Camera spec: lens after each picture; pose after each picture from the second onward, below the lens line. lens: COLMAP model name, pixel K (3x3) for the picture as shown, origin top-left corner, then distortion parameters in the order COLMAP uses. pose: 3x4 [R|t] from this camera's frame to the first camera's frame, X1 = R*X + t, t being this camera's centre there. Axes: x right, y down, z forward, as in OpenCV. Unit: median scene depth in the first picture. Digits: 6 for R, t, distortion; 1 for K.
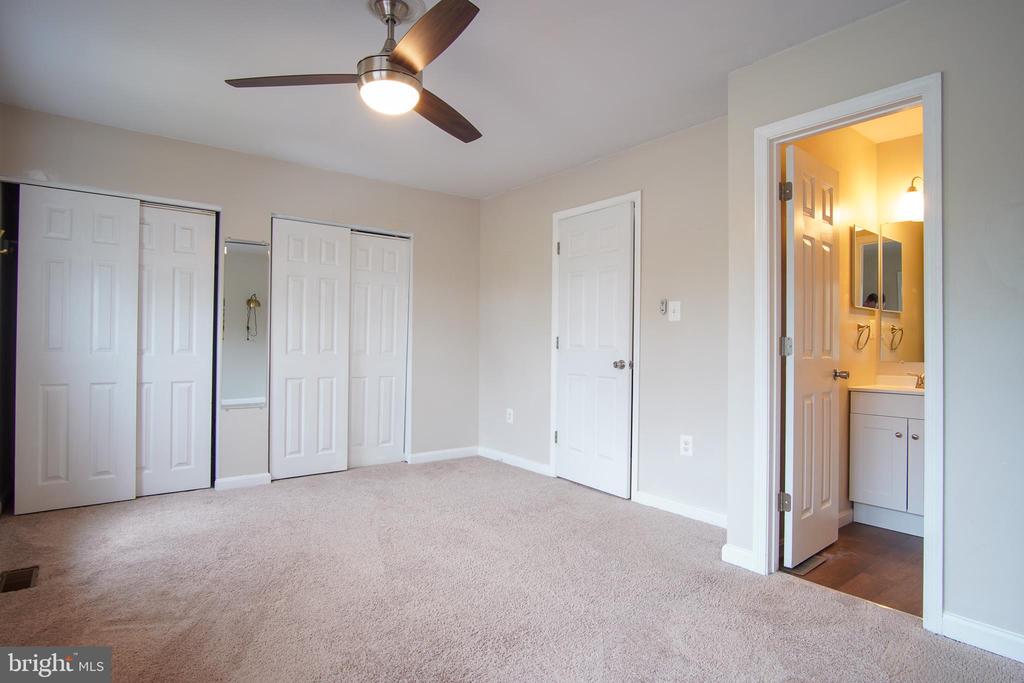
lens RADIAL K [[547.1, 0, 512.0], [0, 547.1, 341.5], [0, 0, 1]] dist [-0.030069, 0.003591]
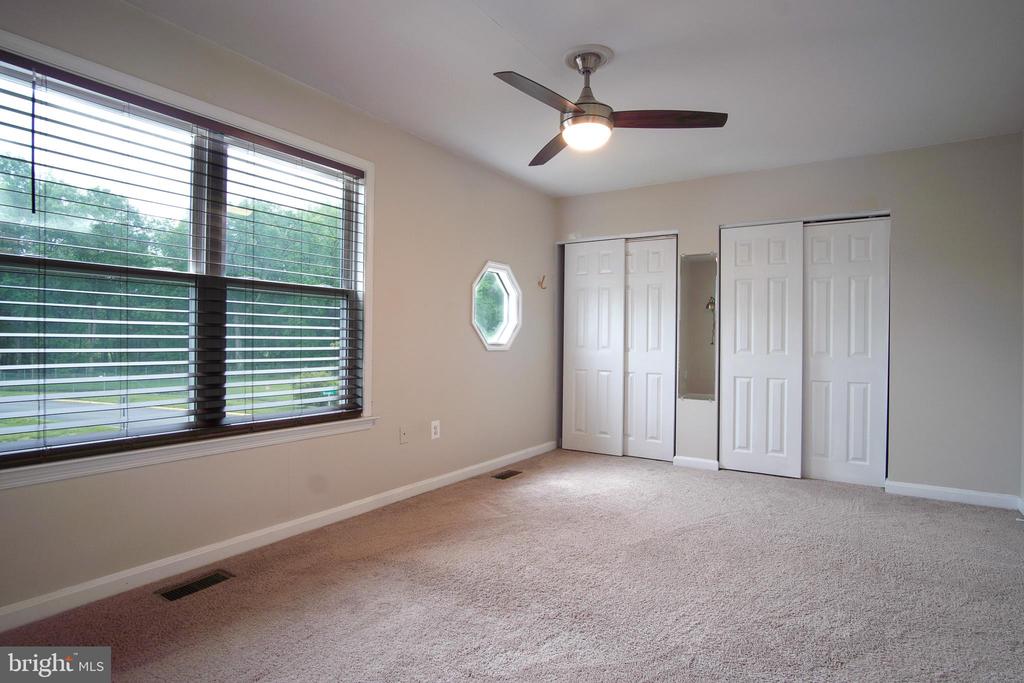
lens RADIAL K [[547.1, 0, 512.0], [0, 547.1, 341.5], [0, 0, 1]] dist [-0.030069, 0.003591]
pose [[0.327823, -0.002787, -0.944735, 0.518272], [-0.003984, 0.999983, -0.004332, 0.006264], [0.944731, 0.005184, 0.327806, 0.270898]]
